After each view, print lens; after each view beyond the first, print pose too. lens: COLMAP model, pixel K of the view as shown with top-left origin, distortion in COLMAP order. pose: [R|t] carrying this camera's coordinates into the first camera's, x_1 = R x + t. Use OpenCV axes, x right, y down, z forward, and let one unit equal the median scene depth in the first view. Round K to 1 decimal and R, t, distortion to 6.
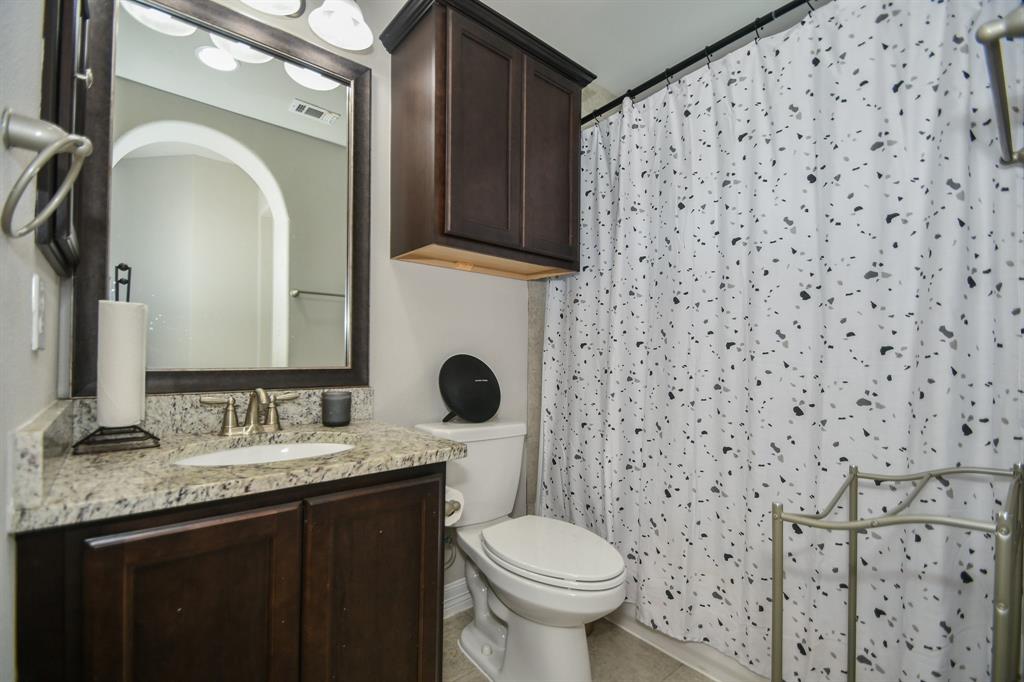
lens RADIAL K [[450.6, 0, 514.5], [0, 450.6, 345.5], [0, 0, 1]] dist [0.004647, -0.006978]
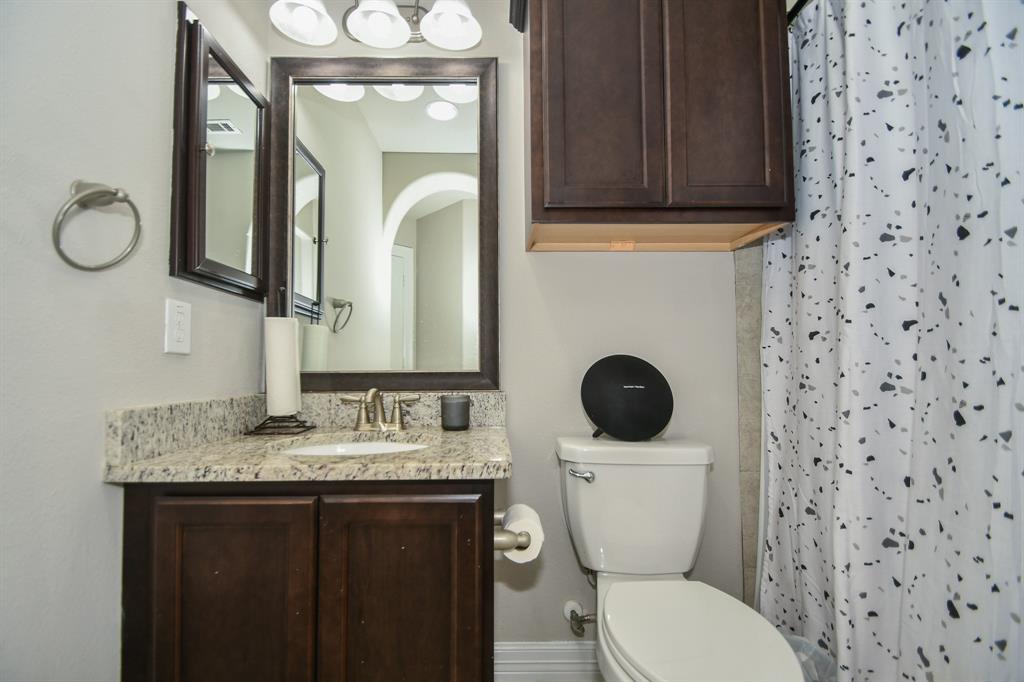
lens RADIAL K [[468.5, 0, 451.0], [0, 468.5, 341.0], [0, 0, 1]] dist [0.009650, -0.008989]
pose [[0.764597, -0.049290, -0.642621, 0.248457], [0.029126, 0.998695, -0.041947, 0.028388], [0.643850, 0.013356, 0.765035, 0.217476]]
